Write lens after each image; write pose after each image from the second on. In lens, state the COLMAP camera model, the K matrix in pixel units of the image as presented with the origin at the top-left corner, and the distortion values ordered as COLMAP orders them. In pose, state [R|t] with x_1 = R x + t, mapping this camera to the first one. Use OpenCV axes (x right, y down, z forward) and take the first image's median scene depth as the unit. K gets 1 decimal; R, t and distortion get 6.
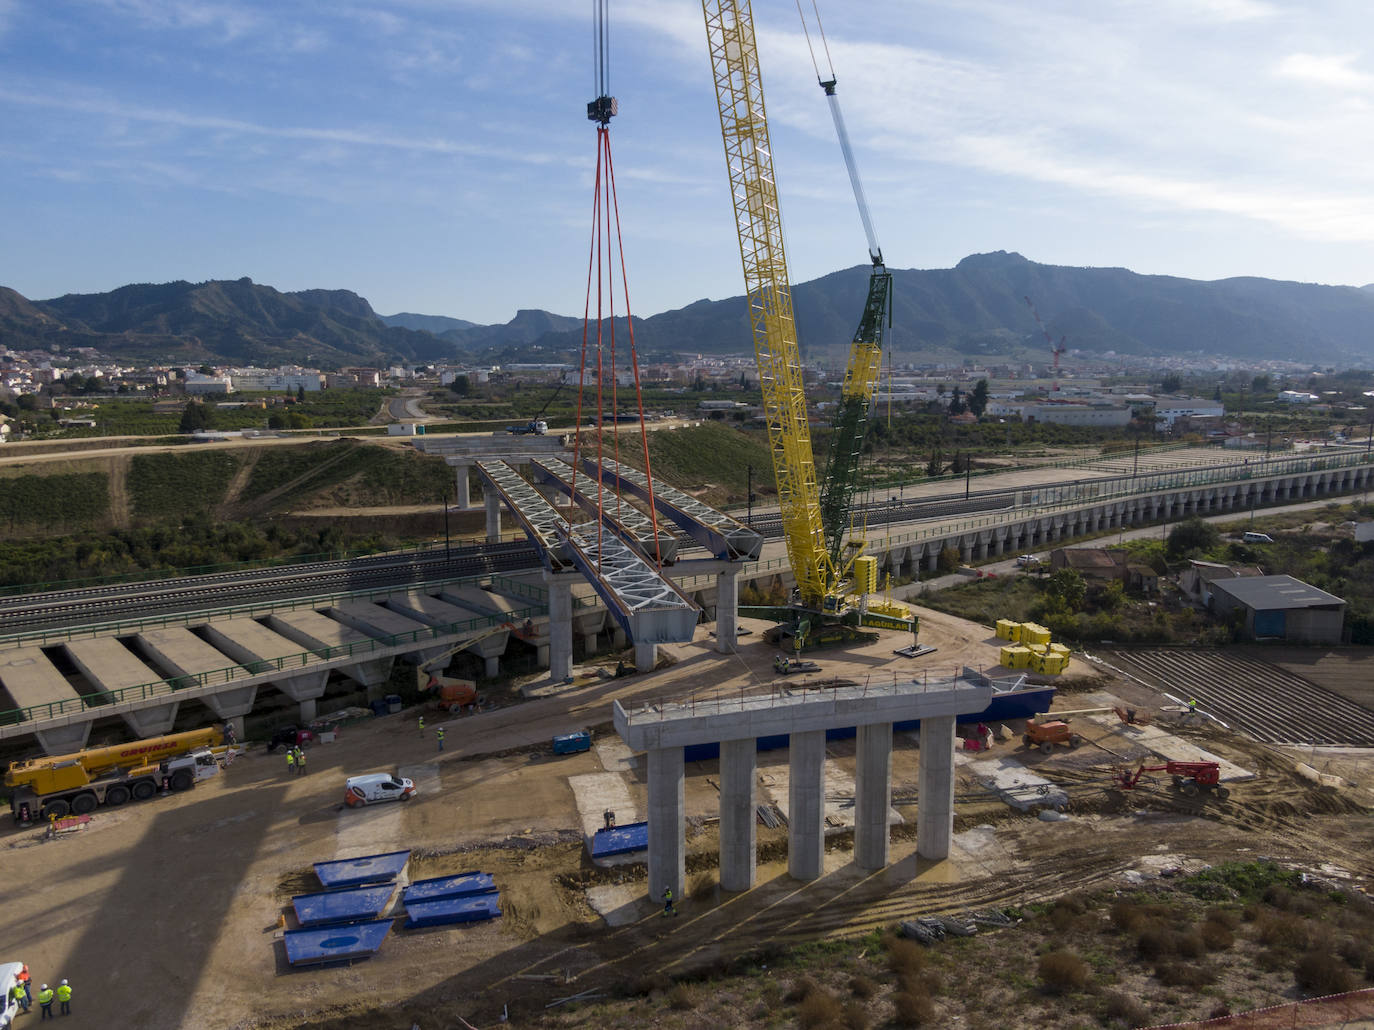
lens RADIAL K [[982.7, 0, 687.0], [0, 982.7, 515.0], [0, 0, 1]] dist [0.052288, -0.087719]
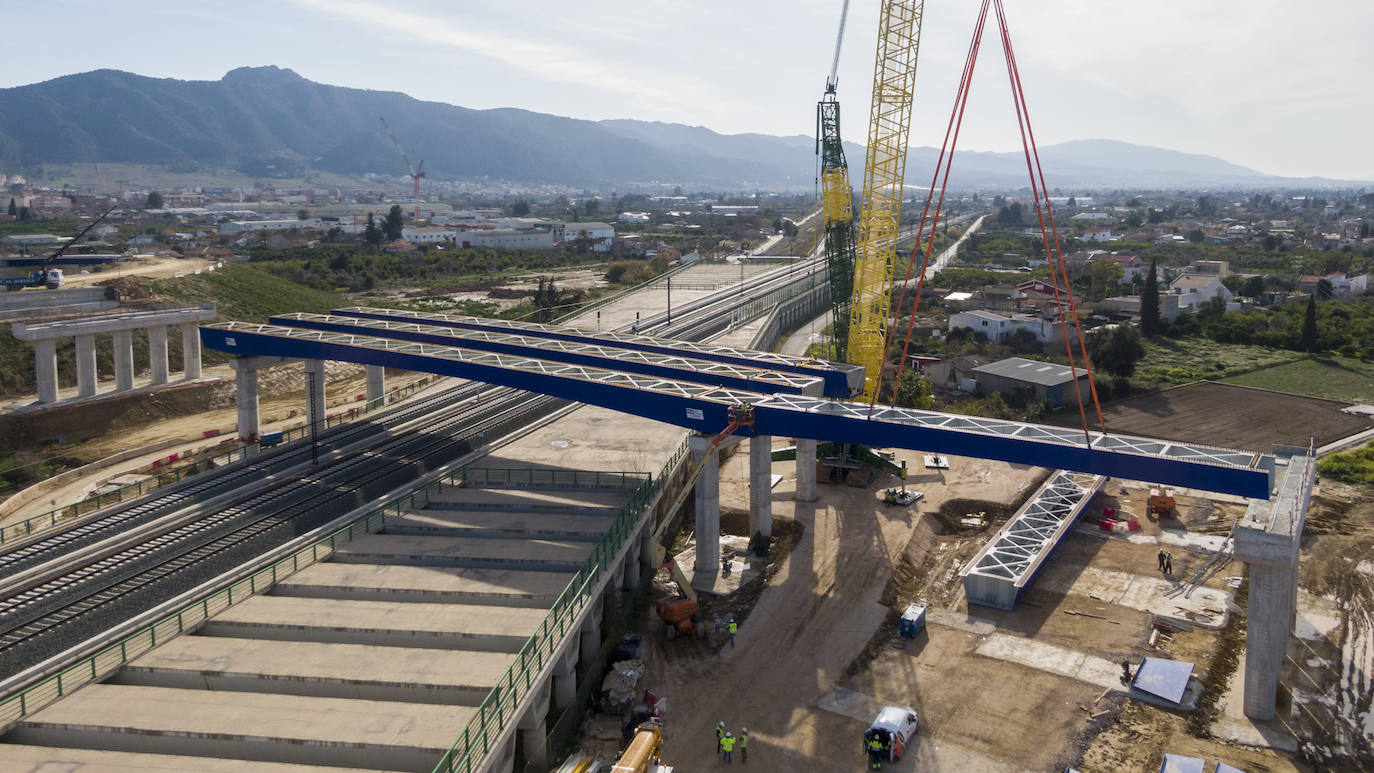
lens RADIAL K [[1039.6, 0, 727.2], [0, 1039.6, 265.1], [0, 0, 1]] dist [0.058666, -0.098675]
pose [[0.751401, -0.048207, 0.658083, -0.670864], [0.099309, 0.994230, -0.040560, -0.048953], [-0.652330, 0.095830, 0.751852, 0.302475]]
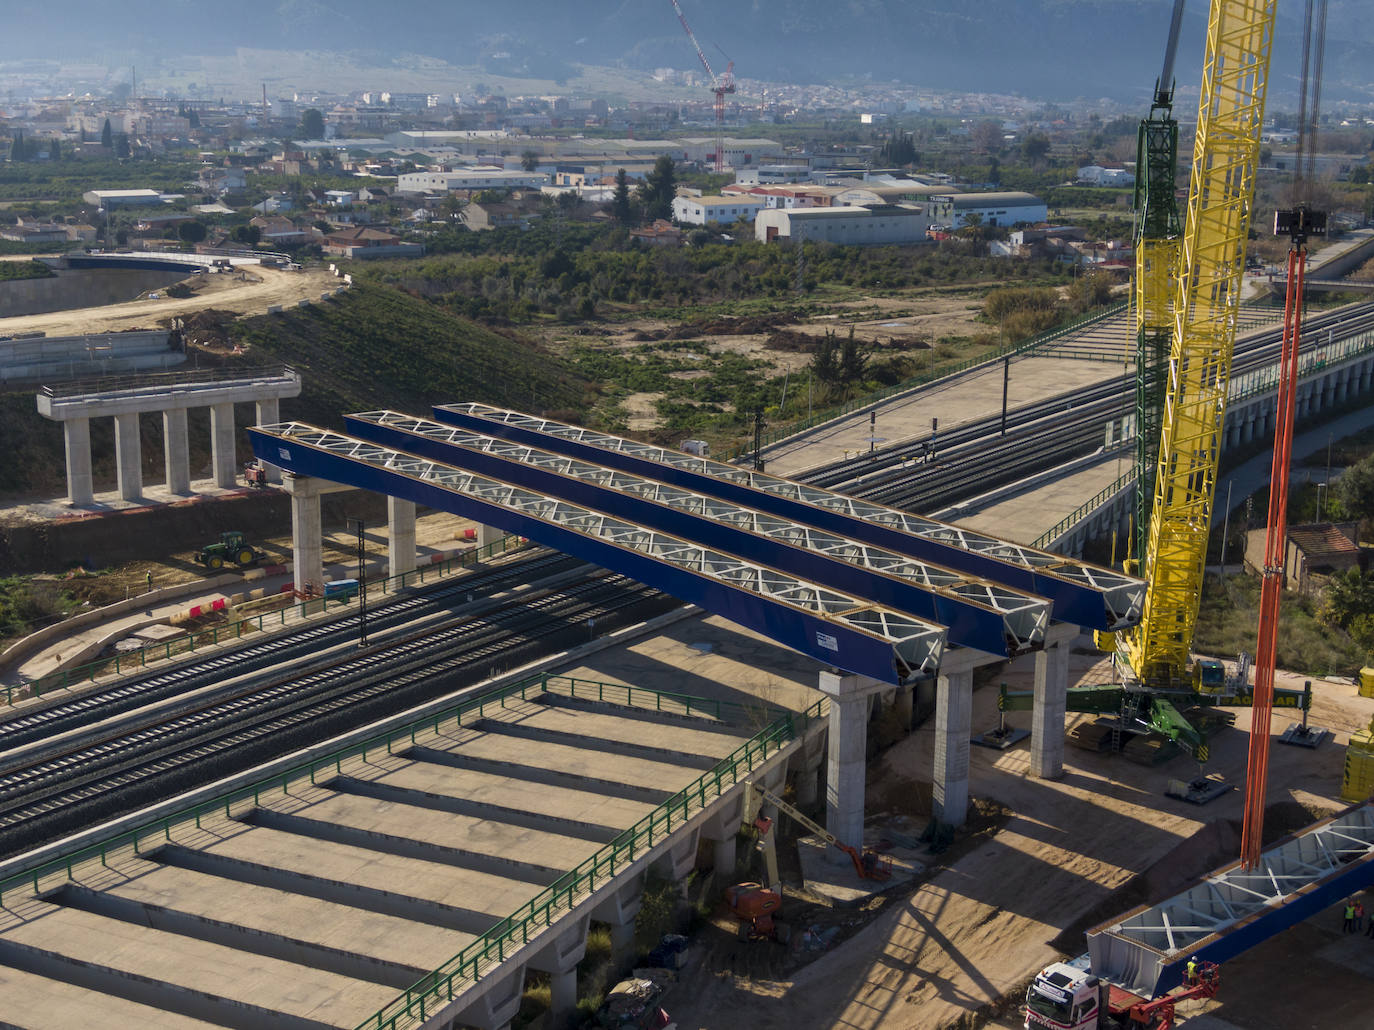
lens RADIAL K [[1941.1, 0, 687.0], [0, 1941.1, 515.0], [0, 0, 1]] dist [0.082001, -0.500566]
pose [[0.921558, -0.070644, 0.381759, -0.620692], [0.044827, 0.996091, 0.076112, -0.121005], [-0.385644, -0.053028, 0.921123, 0.006291]]
